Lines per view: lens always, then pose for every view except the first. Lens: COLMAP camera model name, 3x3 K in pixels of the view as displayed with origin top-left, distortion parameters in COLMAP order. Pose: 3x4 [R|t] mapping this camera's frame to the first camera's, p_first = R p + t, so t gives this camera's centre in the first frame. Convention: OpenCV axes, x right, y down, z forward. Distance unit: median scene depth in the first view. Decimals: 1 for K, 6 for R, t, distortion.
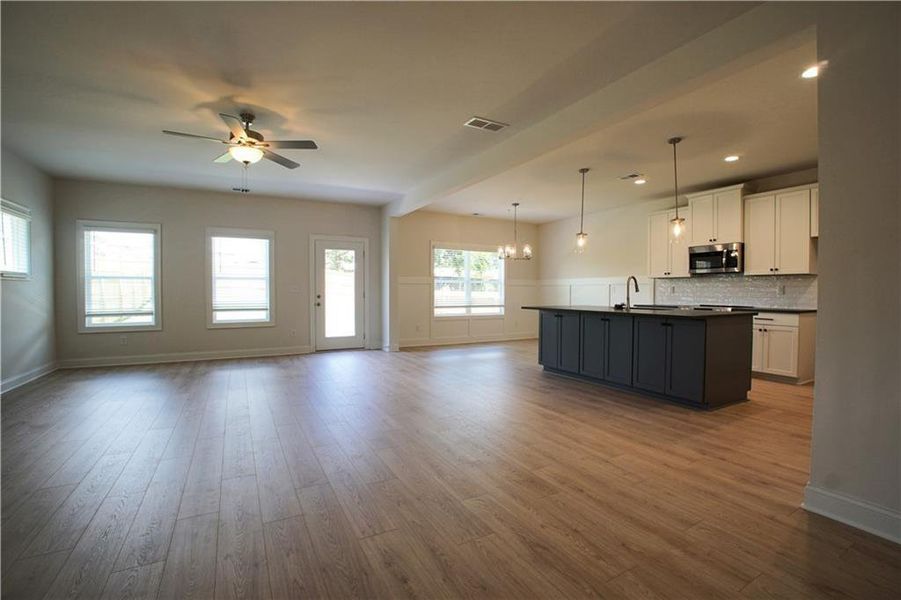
lens RADIAL K [[396.7, 0, 453.1], [0, 396.7, 299.0], [0, 0, 1]] dist [-0.051280, 0.005093]
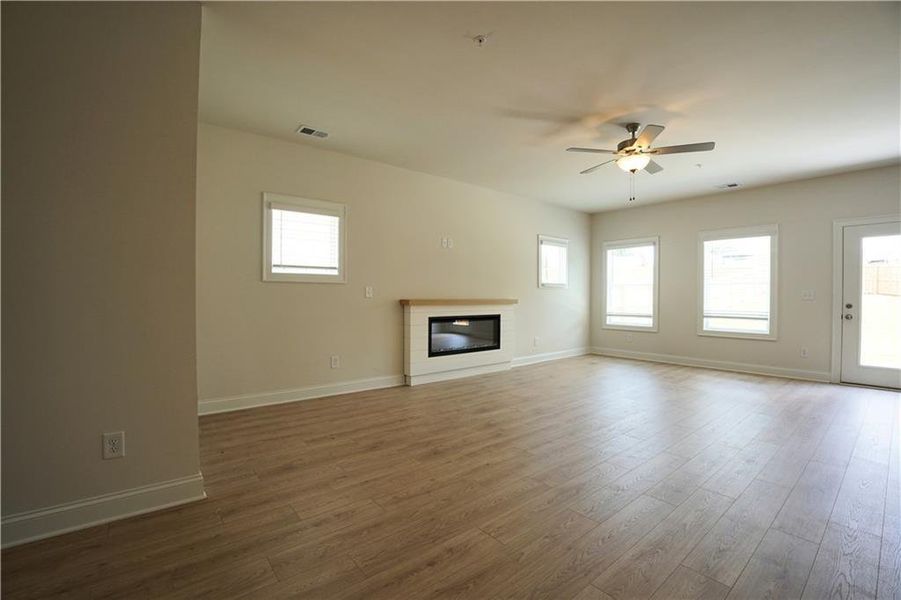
lens RADIAL K [[396.7, 0, 455.3], [0, 396.7, 303.0], [0, 0, 1]] dist [-0.051280, 0.005093]
pose [[0.172962, 0.017597, -0.984771, 0.257207], [-0.028155, 0.999520, 0.012916, -0.000451], [0.984526, 0.025492, 0.173375, 0.242464]]
